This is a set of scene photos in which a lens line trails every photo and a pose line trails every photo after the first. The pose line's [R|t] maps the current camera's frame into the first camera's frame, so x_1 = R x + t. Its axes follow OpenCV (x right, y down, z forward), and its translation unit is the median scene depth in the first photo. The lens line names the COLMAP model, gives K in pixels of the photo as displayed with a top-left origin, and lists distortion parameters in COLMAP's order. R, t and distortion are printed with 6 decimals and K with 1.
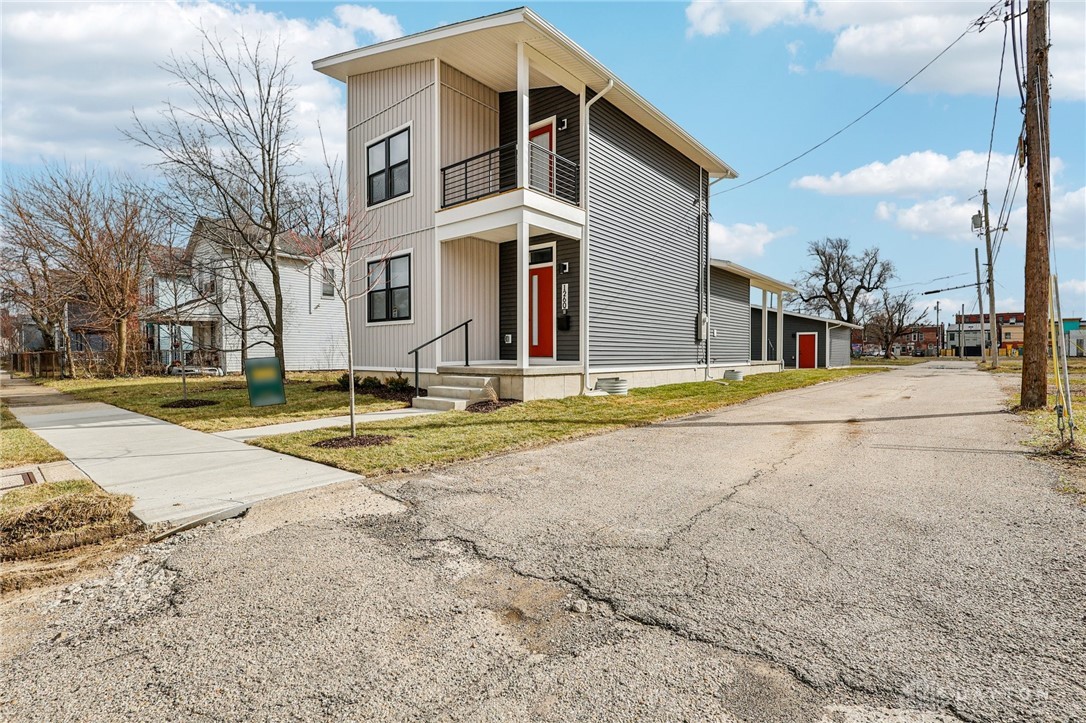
lens RADIAL K [[505.5, 0, 539.2], [0, 505.5, 354.6], [0, 0, 1]] dist [0.004463, 0.000521]
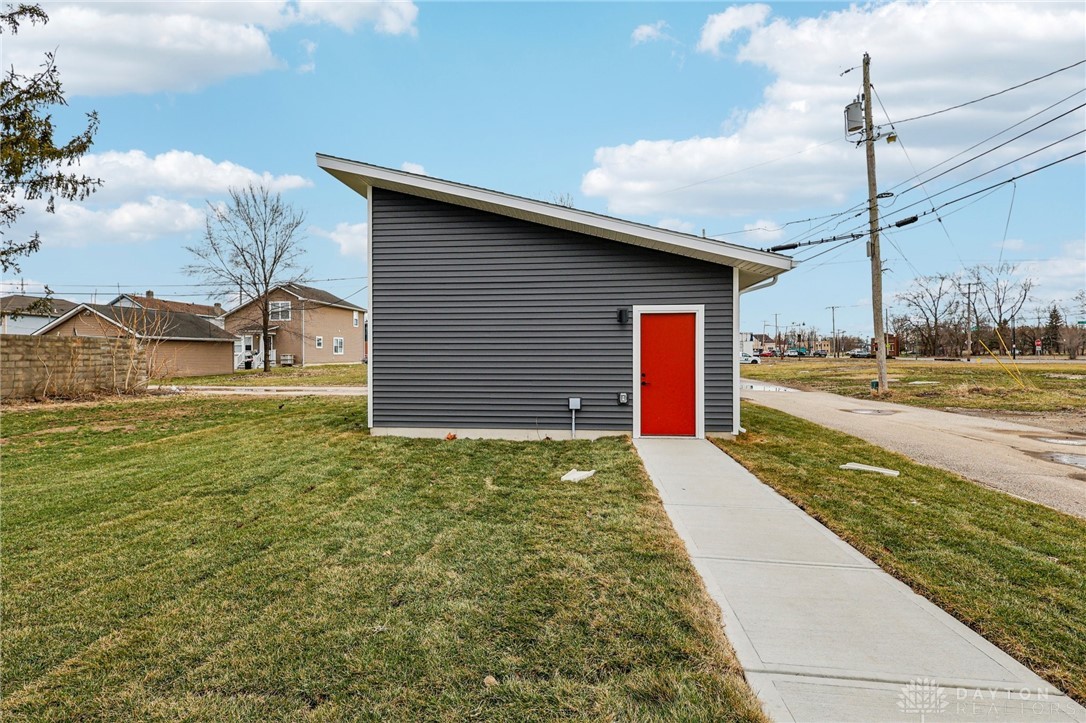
lens RADIAL K [[505.5, 0, 539.2], [0, 505.5, 354.6], [0, 0, 1]] dist [0.004463, 0.000521]
pose [[0.820320, 0.001031, 0.571905, 0.301958], [0.000392, 0.999997, -0.002365, -0.016351], [-0.571905, 0.002164, 0.820317, 0.766399]]
